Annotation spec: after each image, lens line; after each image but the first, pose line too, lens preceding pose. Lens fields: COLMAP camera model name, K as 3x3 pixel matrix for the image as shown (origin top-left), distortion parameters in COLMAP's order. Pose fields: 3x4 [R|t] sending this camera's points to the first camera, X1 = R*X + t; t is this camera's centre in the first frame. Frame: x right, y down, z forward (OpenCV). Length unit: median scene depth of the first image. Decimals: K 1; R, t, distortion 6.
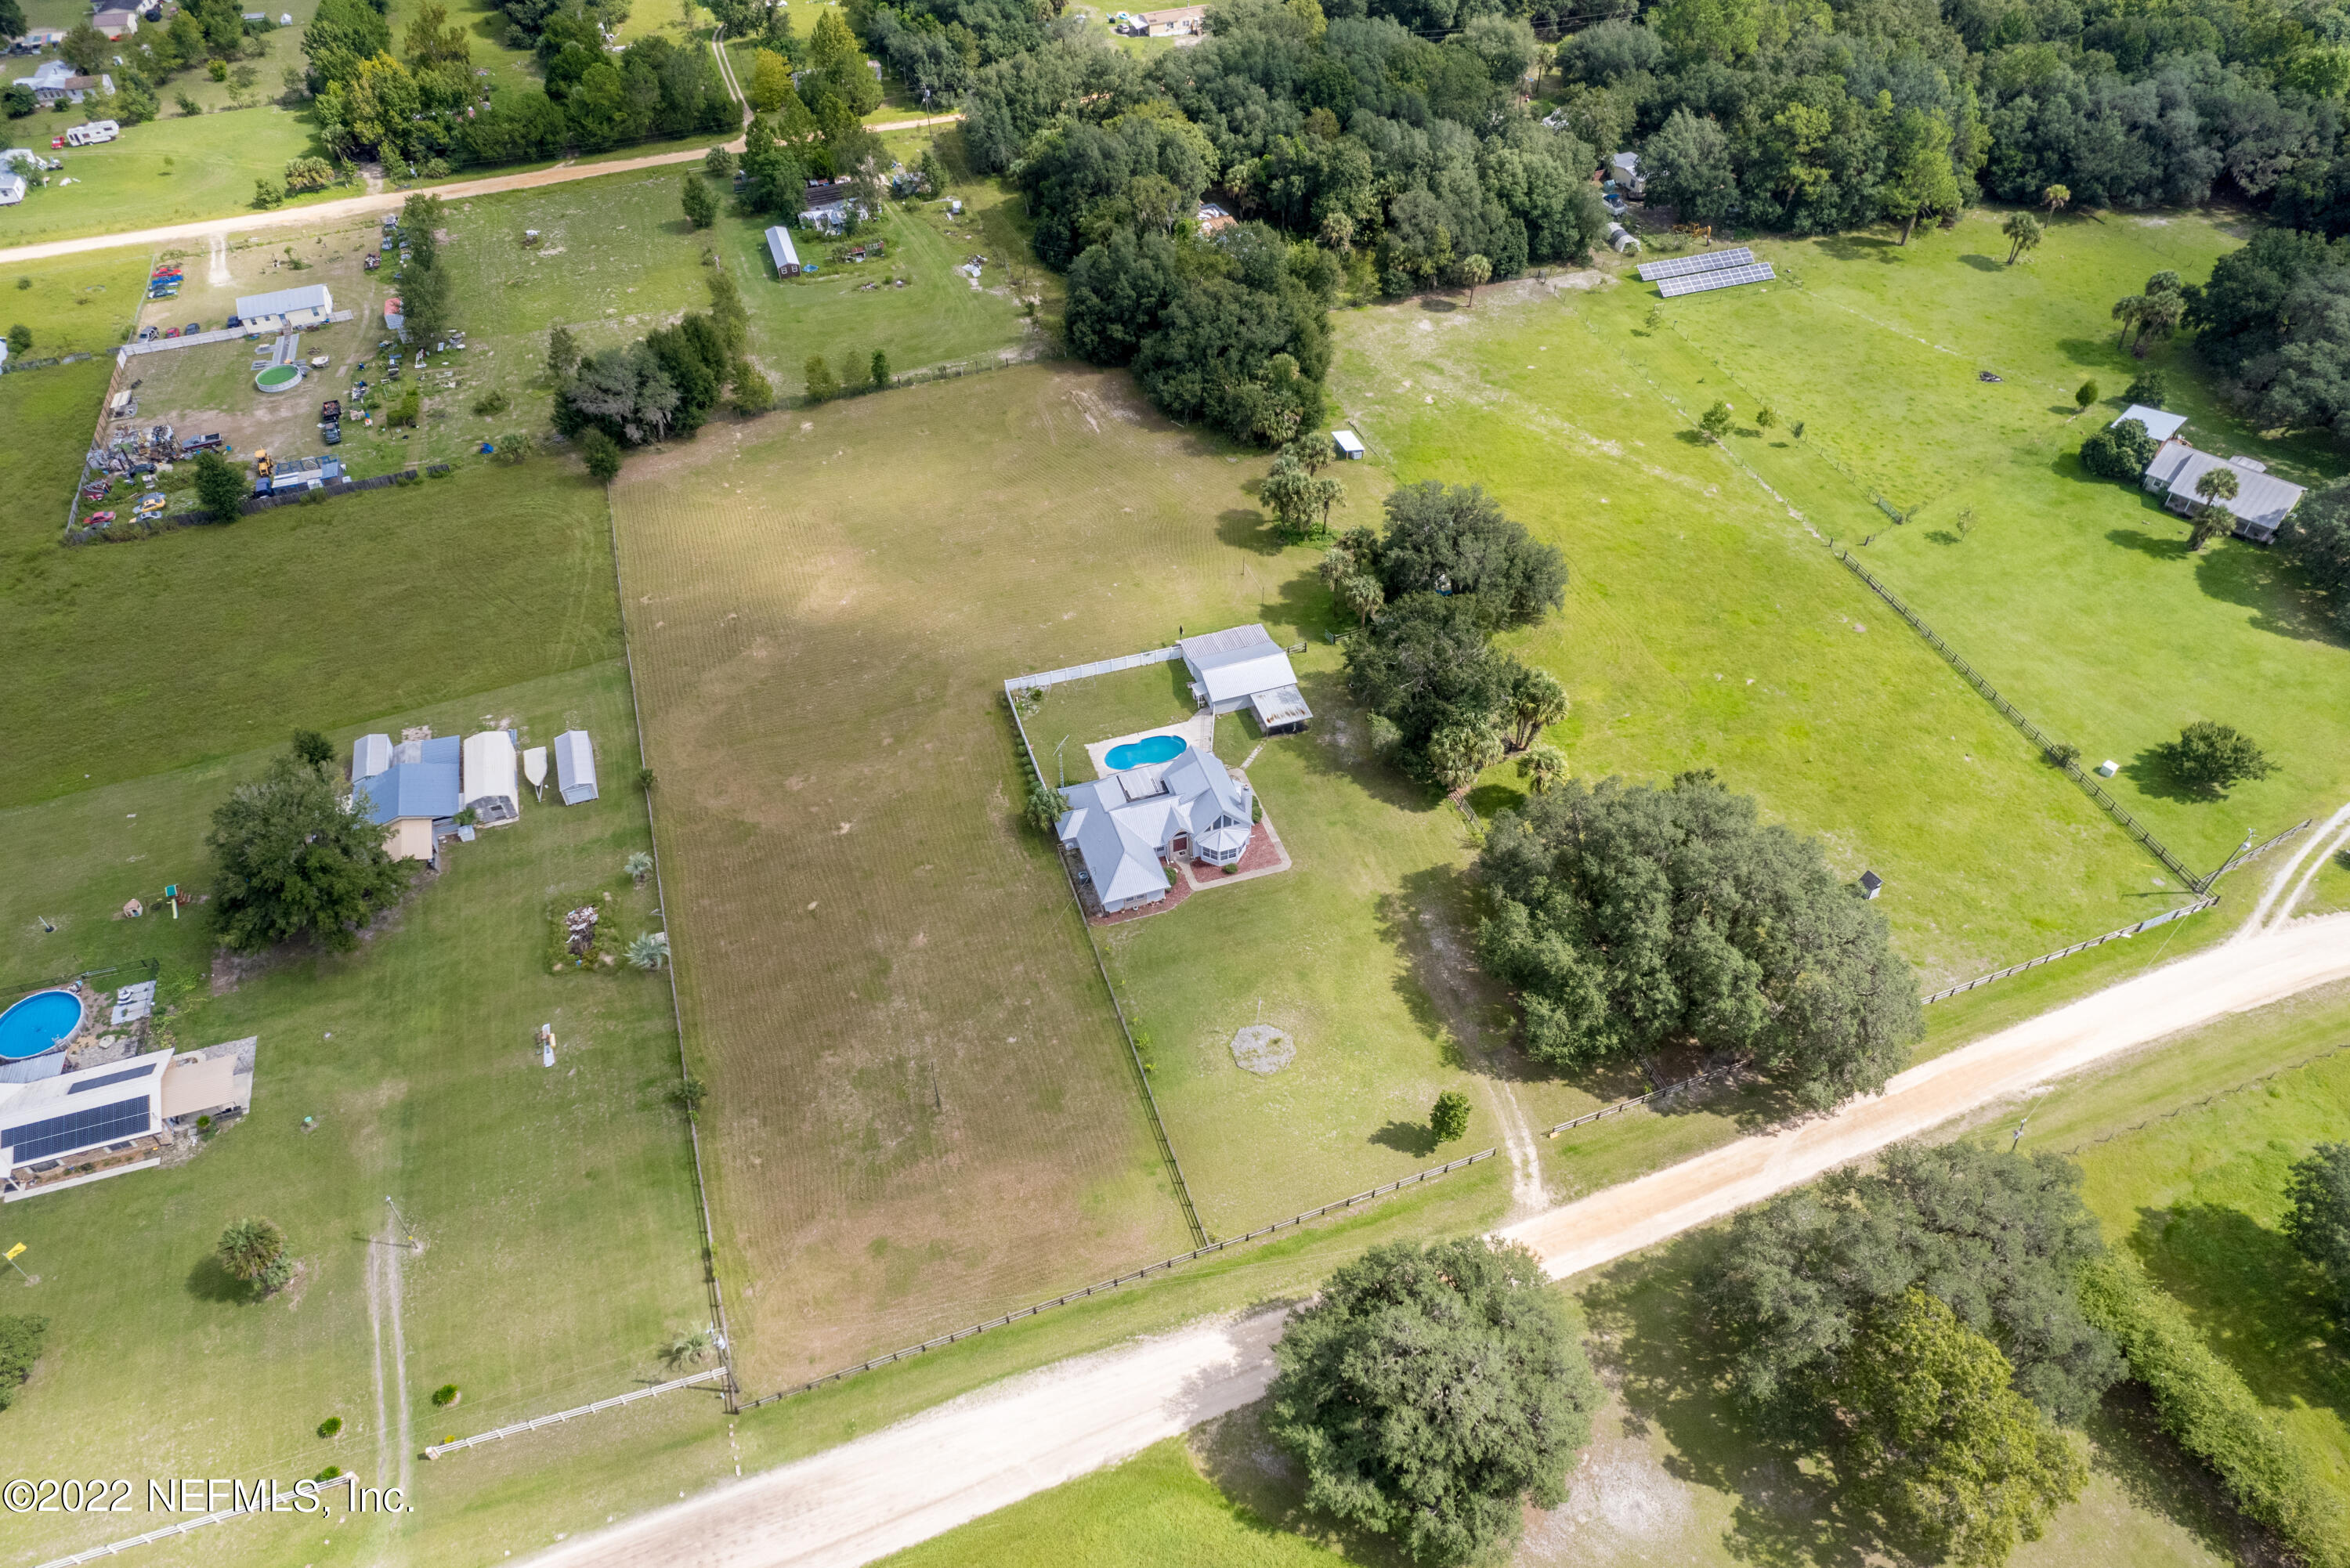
lens RADIAL K [[1613.3, 0, 1131.9], [0, 1613.3, 848.0], [0, 0, 1]] dist [-0.080864, 0.075606]
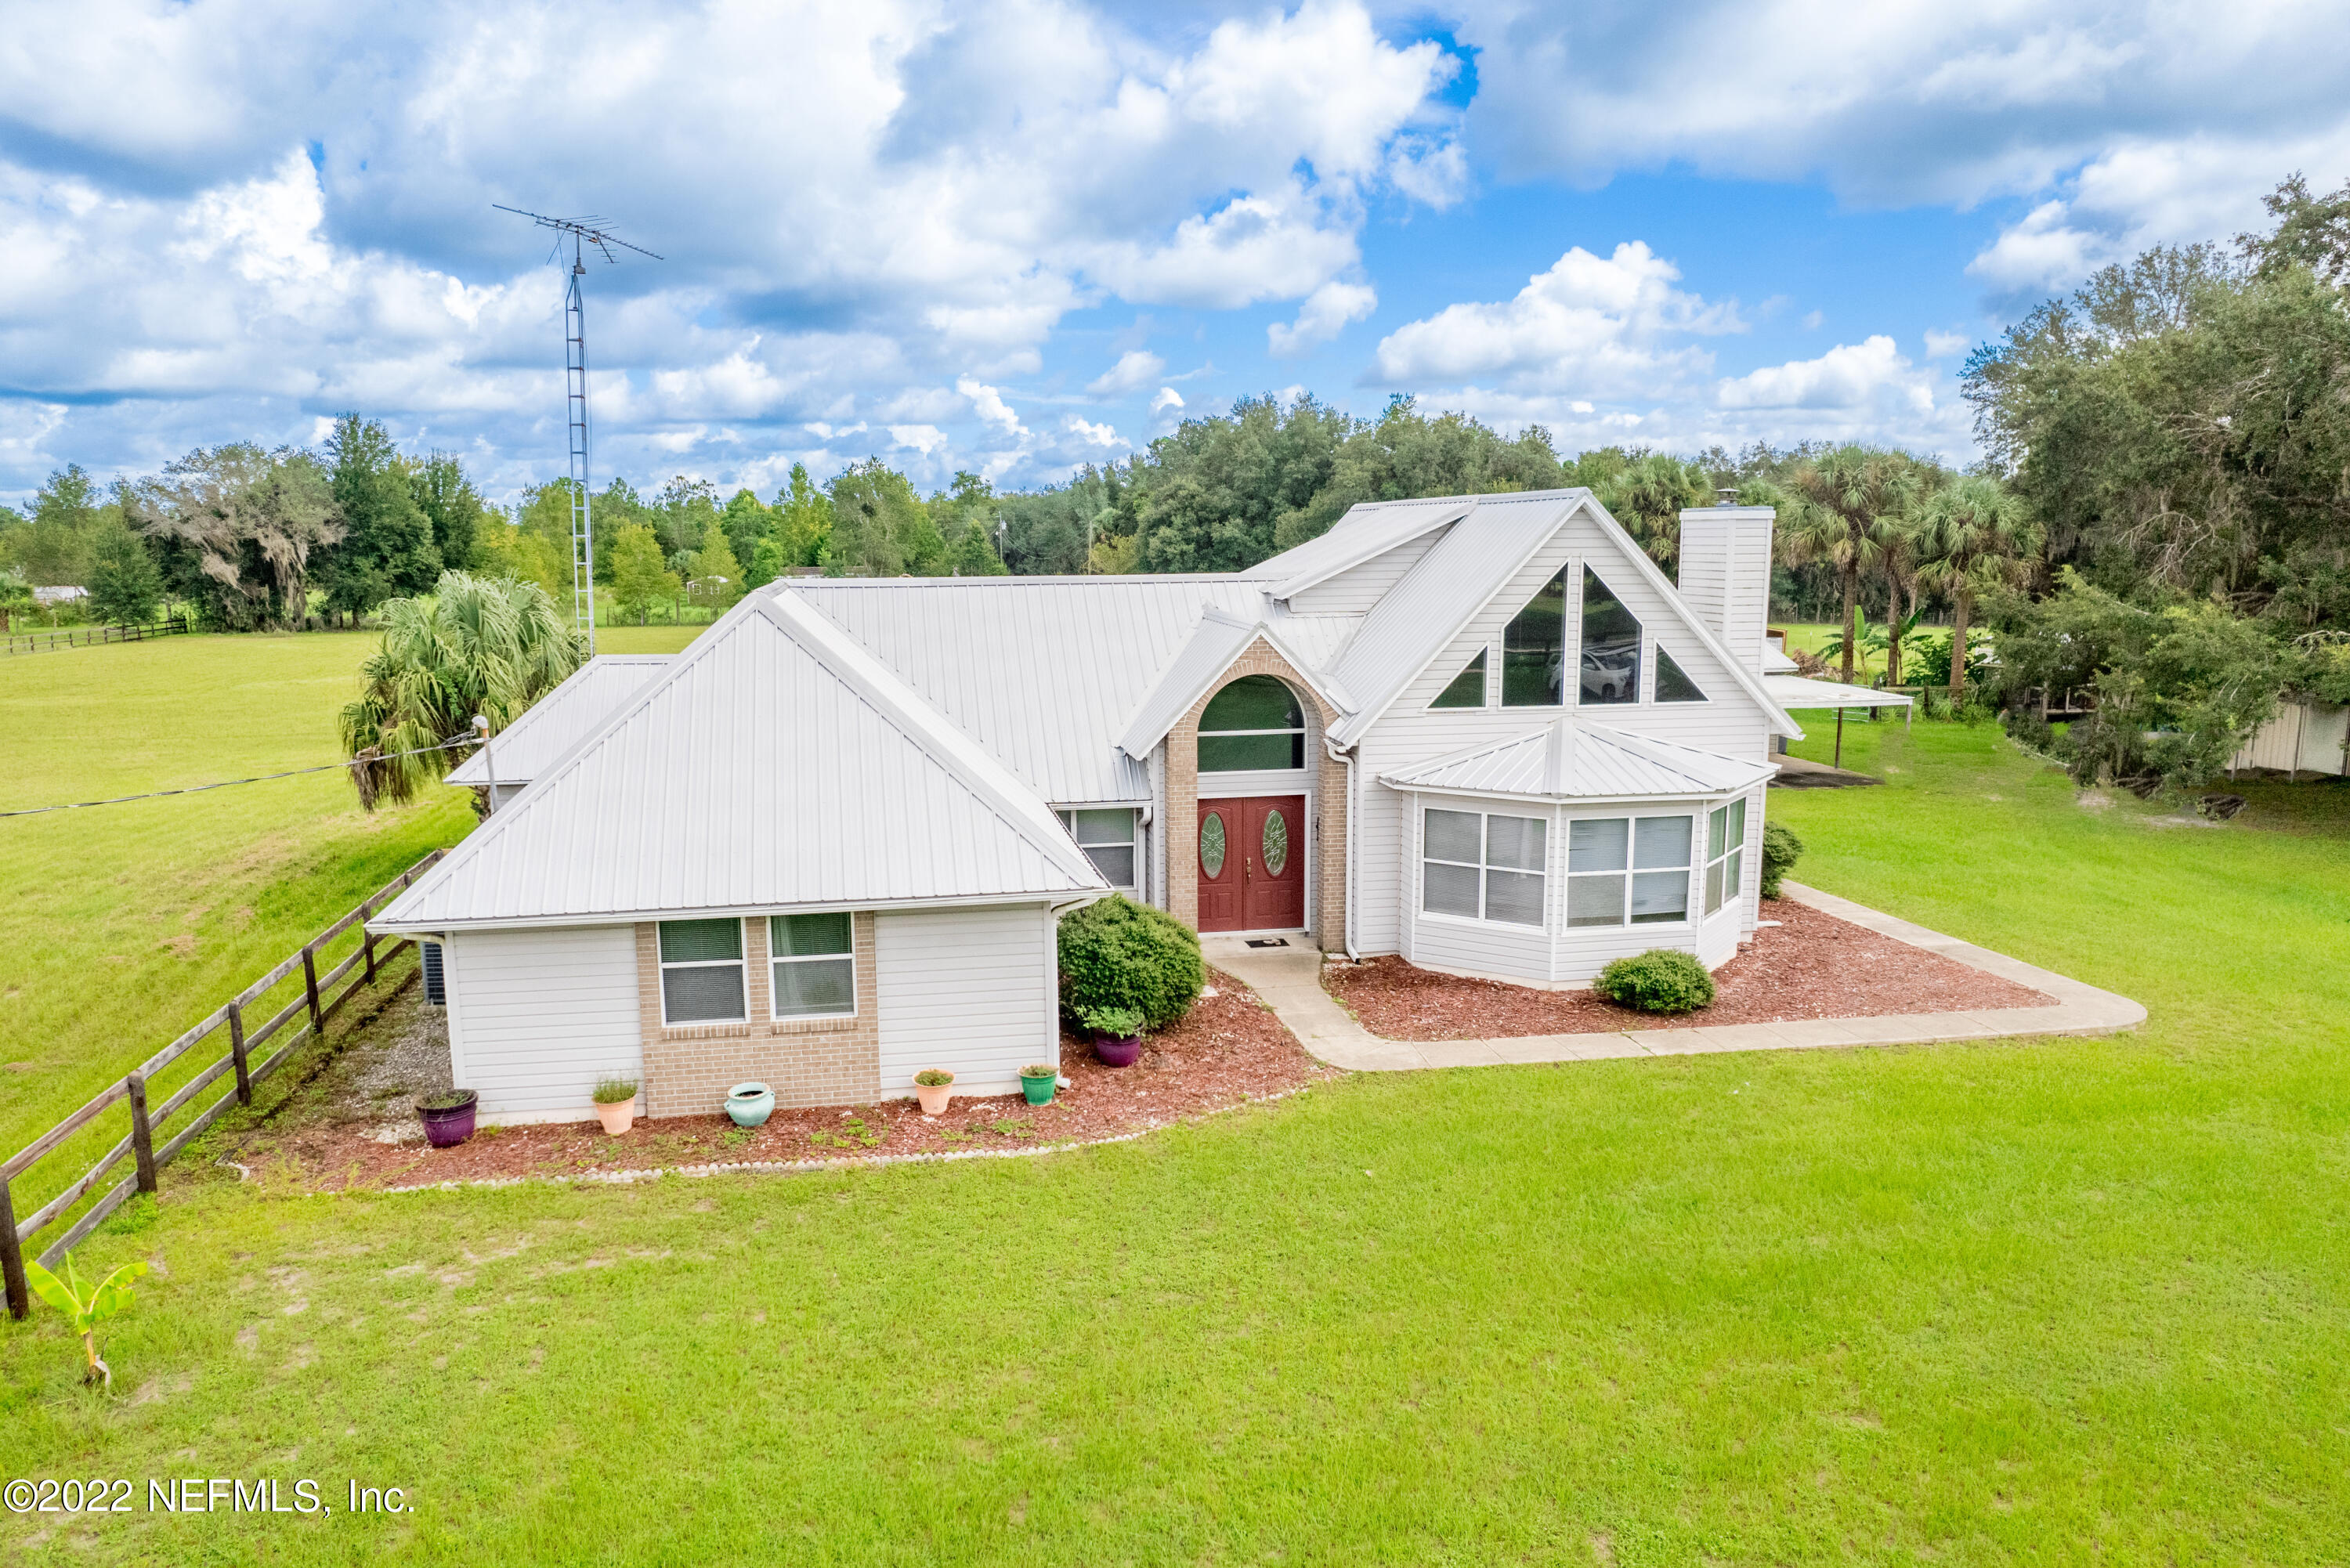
lens RADIAL K [[1638.7, 0, 1132.4], [0, 1638.7, 806.8], [0, 0, 1]] dist [-0.066240, 0.044080]
pose [[0.991491, 0.037622, -0.124616, 0.028695], [-0.104461, 0.801166, -0.589255, 0.059909], [0.077669, 0.597259, 0.798279, 0.685649]]
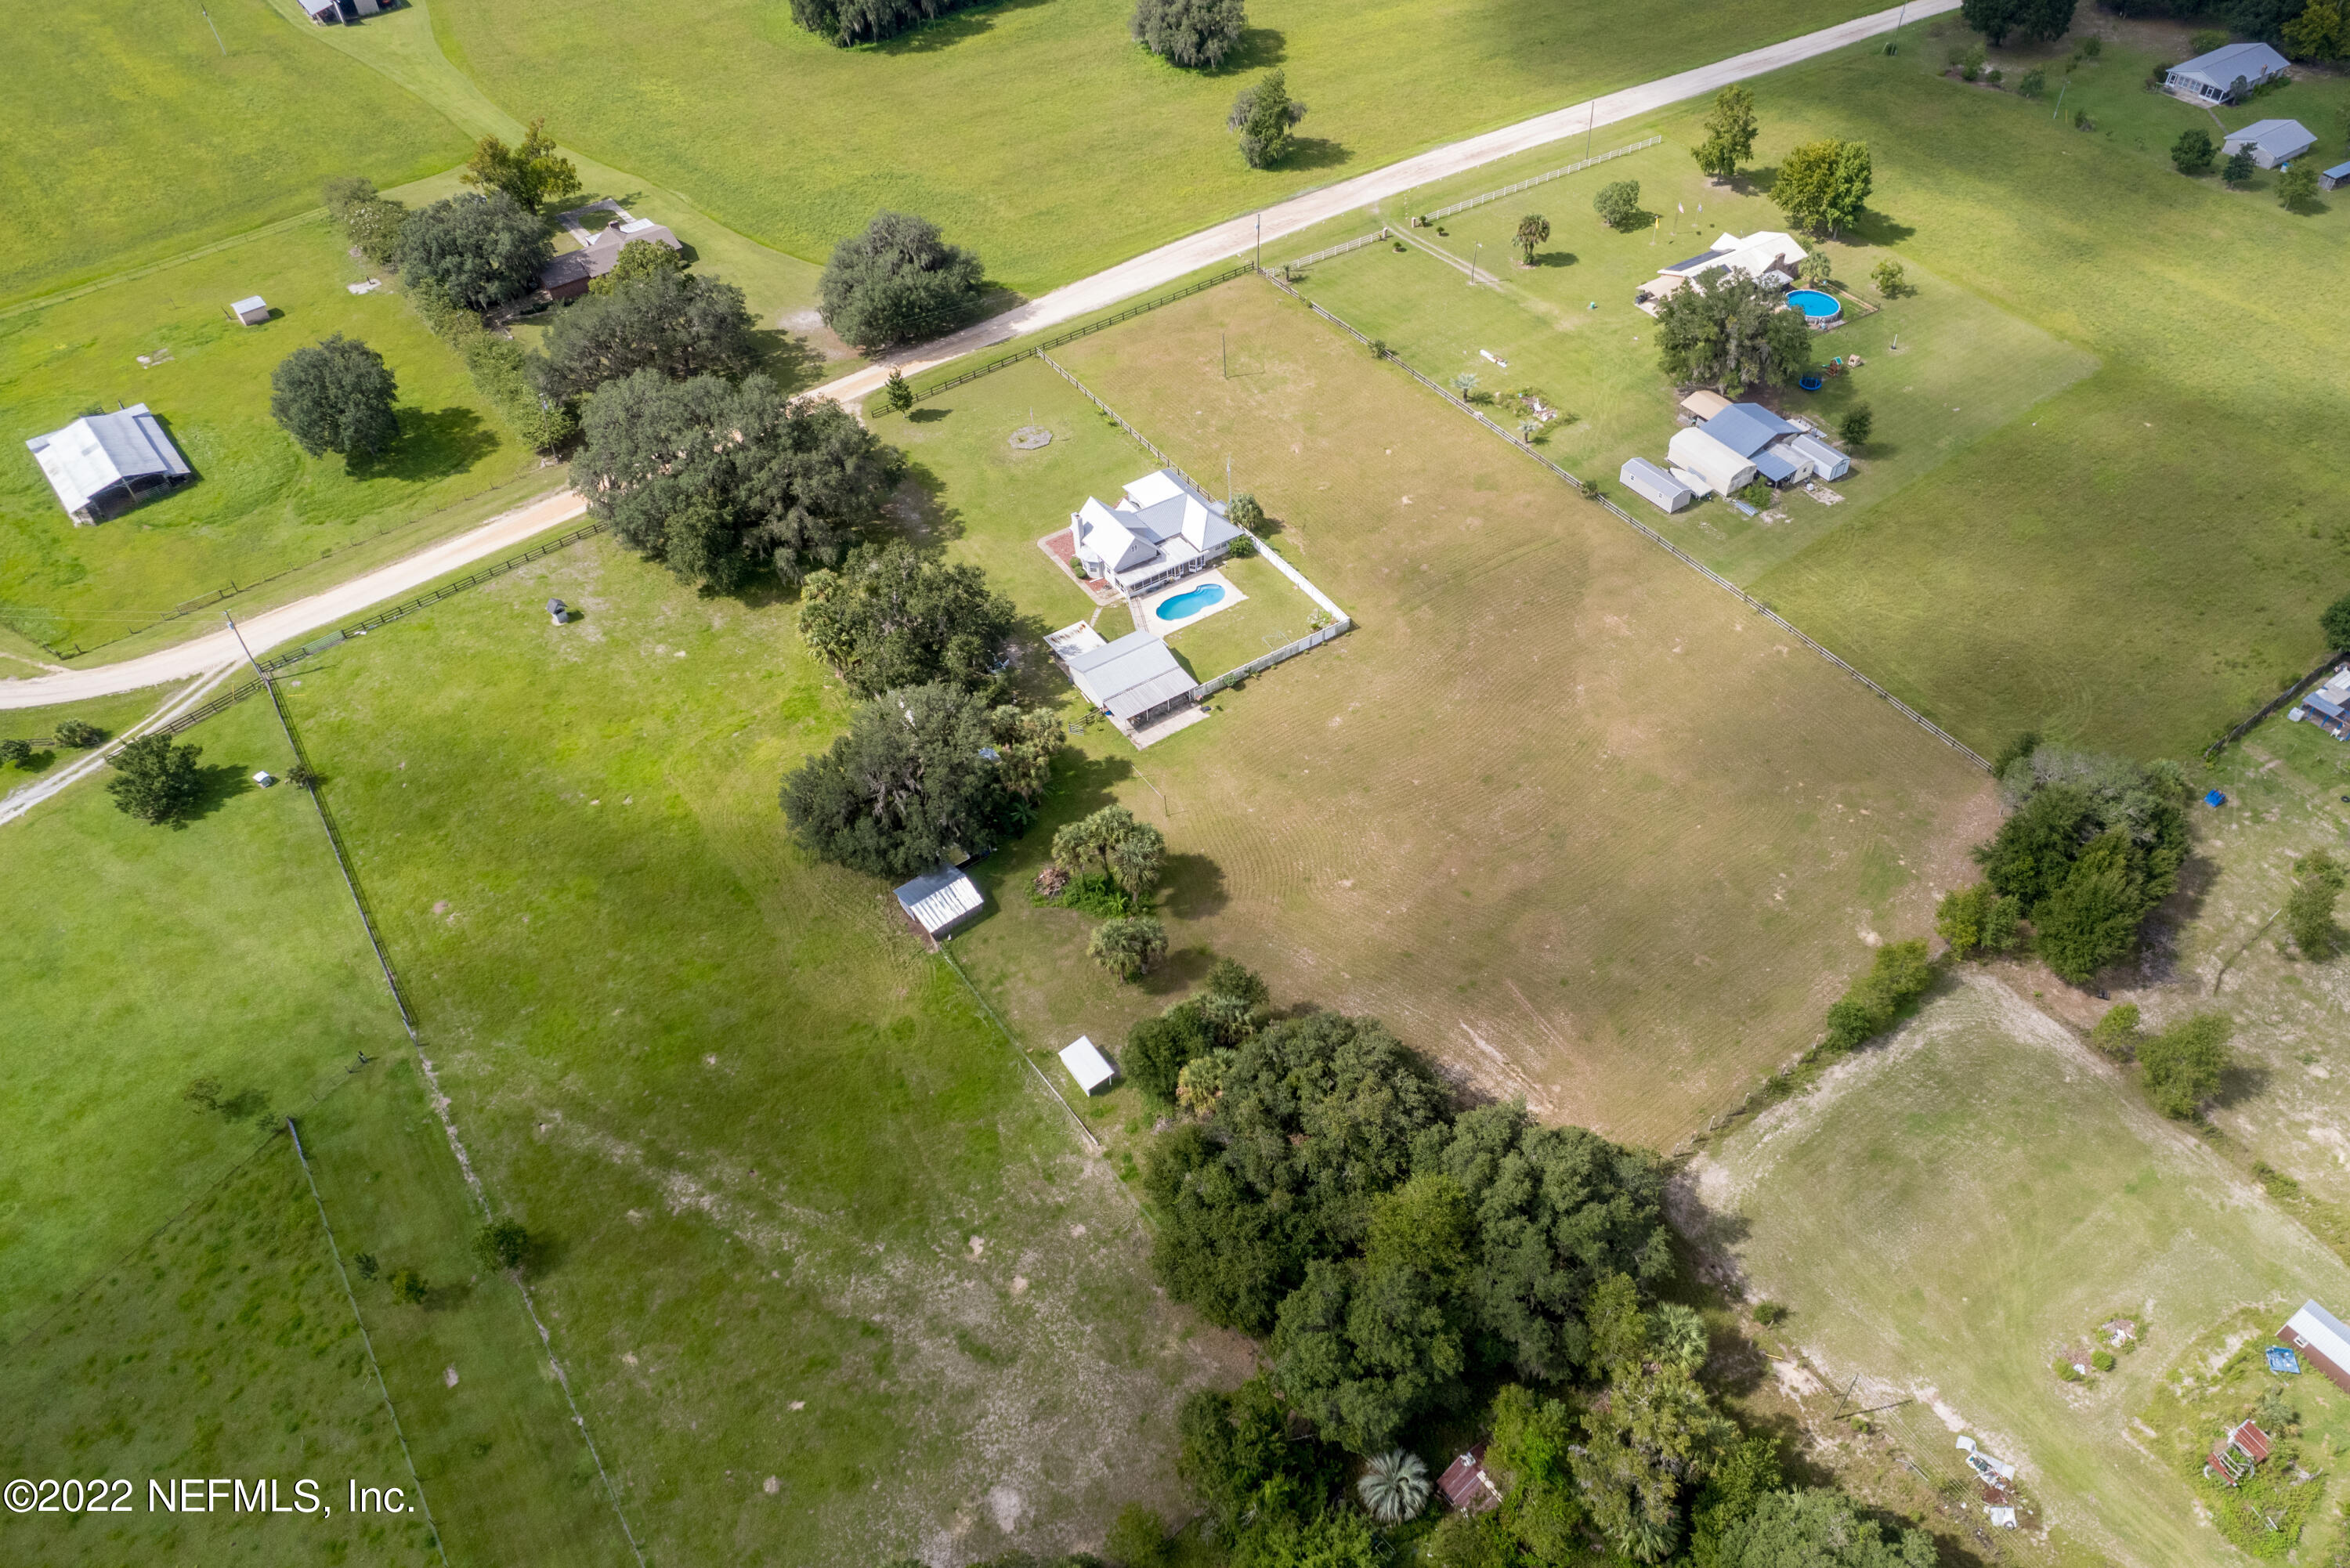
lens RADIAL K [[1608.2, 0, 1211.3], [0, 1608.2, 787.5], [0, 0, 1]] dist [-0.082396, 0.086061]
pose [[-0.954480, 0.240175, -0.176872, 0.179167], [-0.183545, -0.005520, 0.982996, -0.930107], [0.235115, 0.970714, 0.049352, 0.889071]]
